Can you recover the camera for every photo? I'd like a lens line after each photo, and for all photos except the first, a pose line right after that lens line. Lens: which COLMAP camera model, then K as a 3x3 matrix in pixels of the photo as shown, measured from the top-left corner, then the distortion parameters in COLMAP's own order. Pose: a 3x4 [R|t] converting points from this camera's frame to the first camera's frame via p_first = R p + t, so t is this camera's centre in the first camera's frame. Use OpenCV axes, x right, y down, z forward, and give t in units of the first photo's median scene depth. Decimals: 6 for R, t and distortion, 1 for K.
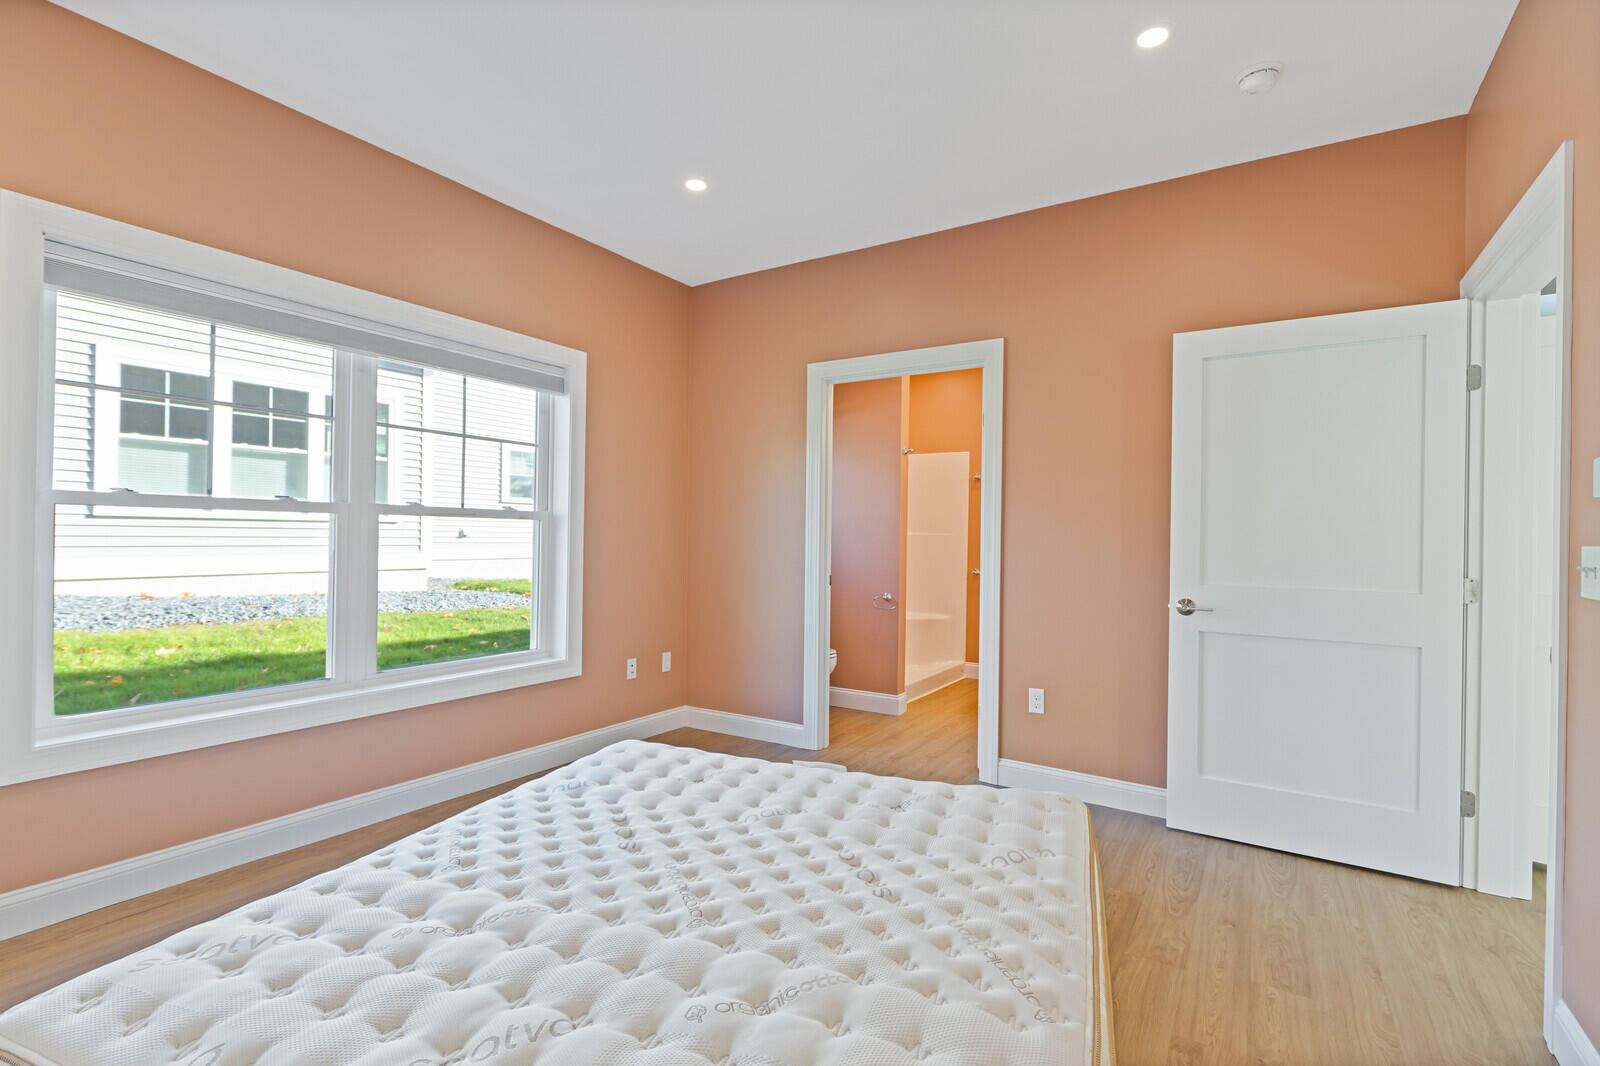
lens RADIAL K [[739.6, 0, 797.8], [0, 739.6, 522.2], [0, 0, 1]] dist [0.000482, 0.000259]
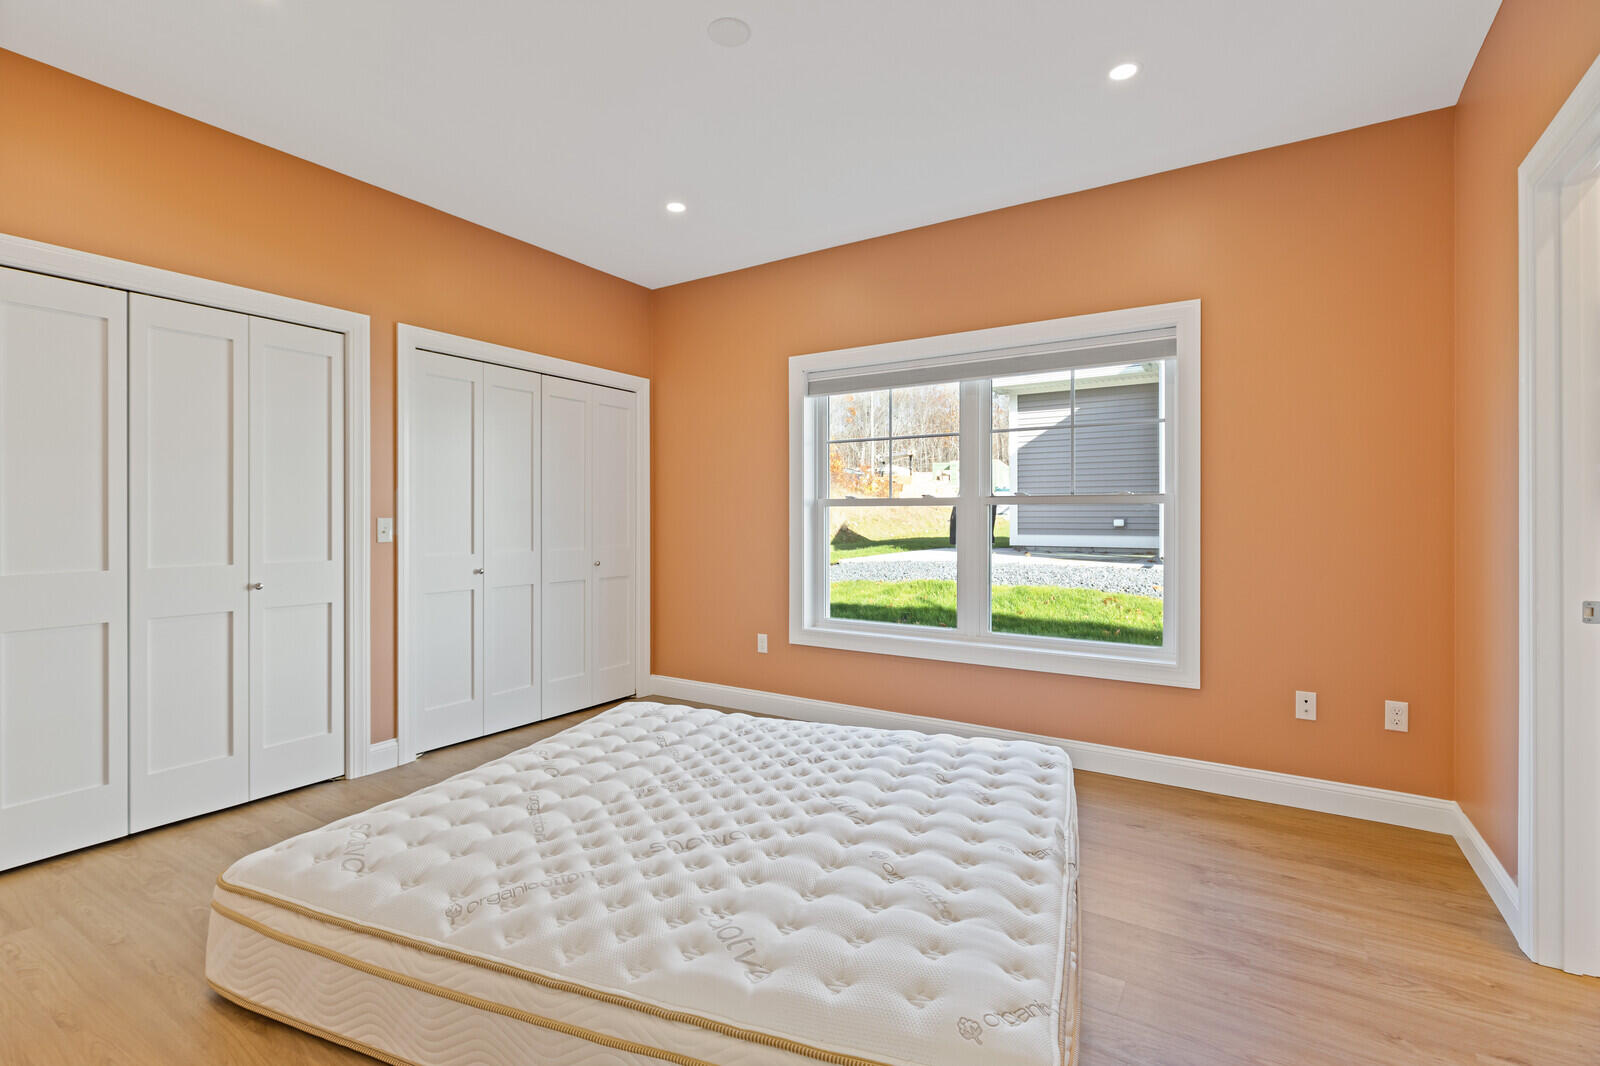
lens RADIAL K [[739.6, 0, 797.8], [0, 739.6, 522.2], [0, 0, 1]] dist [0.000482, 0.000259]
pose [[-0.004581, -0.012319, -0.999914, 0.648943], [0.016320, 0.999790, -0.012392, 0.027596], [0.999856, -0.016375, -0.004379, 0.669209]]
